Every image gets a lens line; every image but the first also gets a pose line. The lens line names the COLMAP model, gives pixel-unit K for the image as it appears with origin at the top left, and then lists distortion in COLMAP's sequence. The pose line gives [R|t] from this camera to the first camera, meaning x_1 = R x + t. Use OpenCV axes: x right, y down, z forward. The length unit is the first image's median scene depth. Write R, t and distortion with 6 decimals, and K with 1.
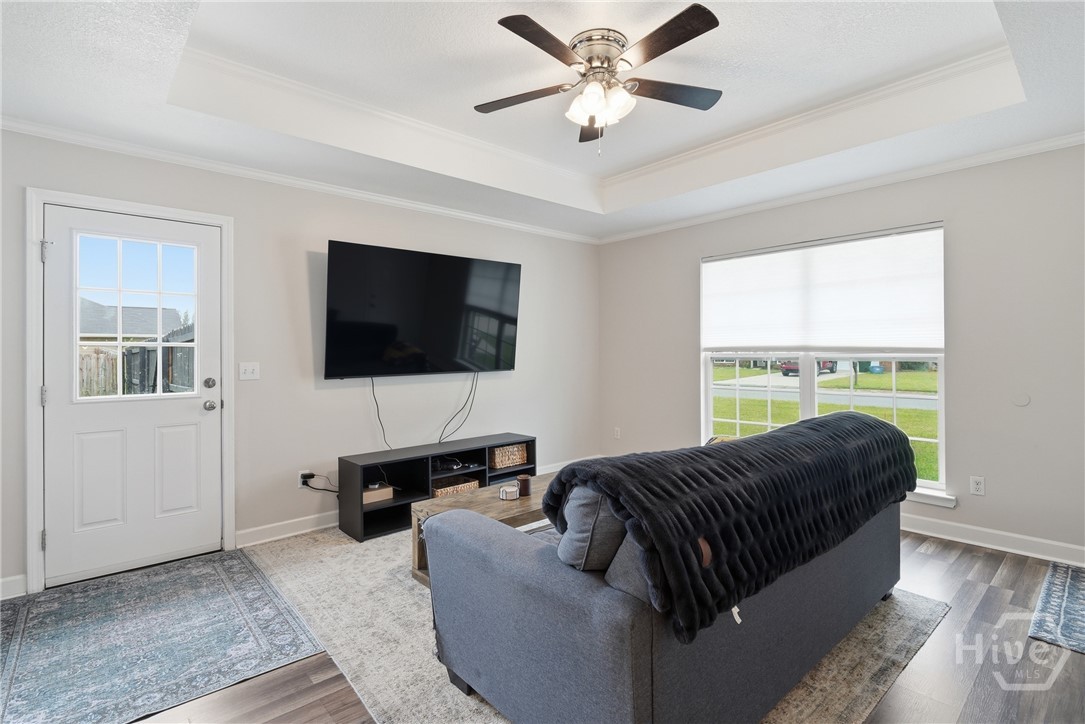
lens RADIAL K [[510.7, 0, 546.8], [0, 510.7, 359.3], [0, 0, 1]] dist [-0.003083, -0.000974]
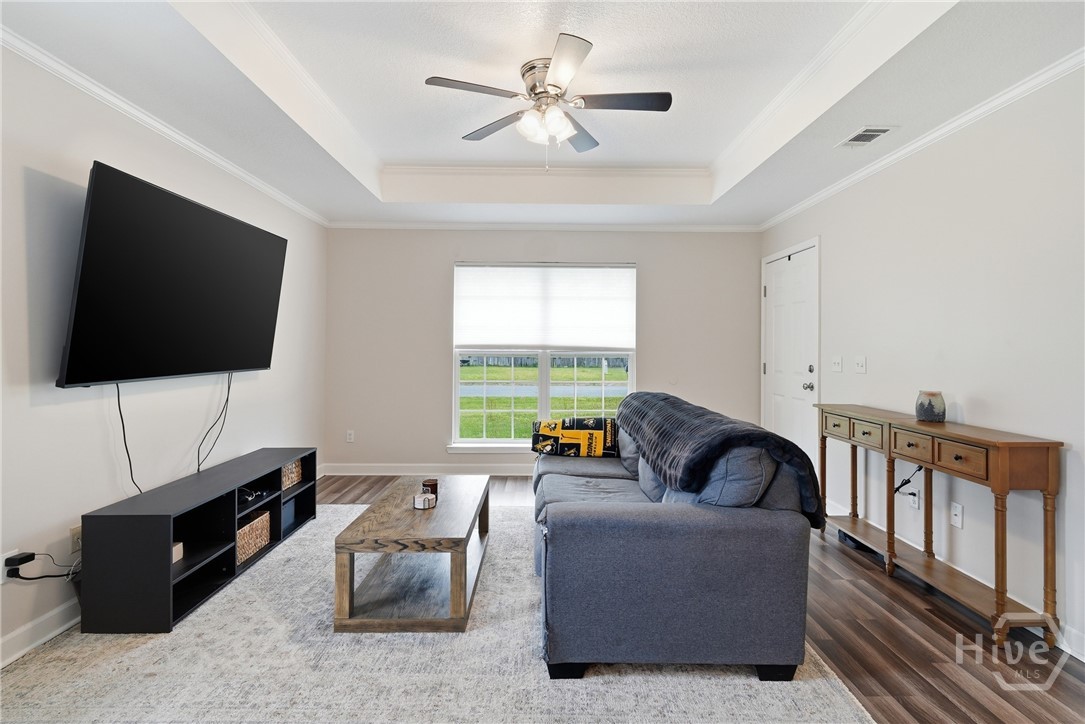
lens RADIAL K [[522.0, 0, 541.3], [0, 522.0, 349.6], [0, 0, 1]] dist [-0.001330, -0.001483]
pose [[0.668392, 0.010539, 0.743735, -0.506617], [-0.000085, 0.999901, -0.014094, 0.002664], [-0.743809, 0.009357, 0.668326, 0.173464]]
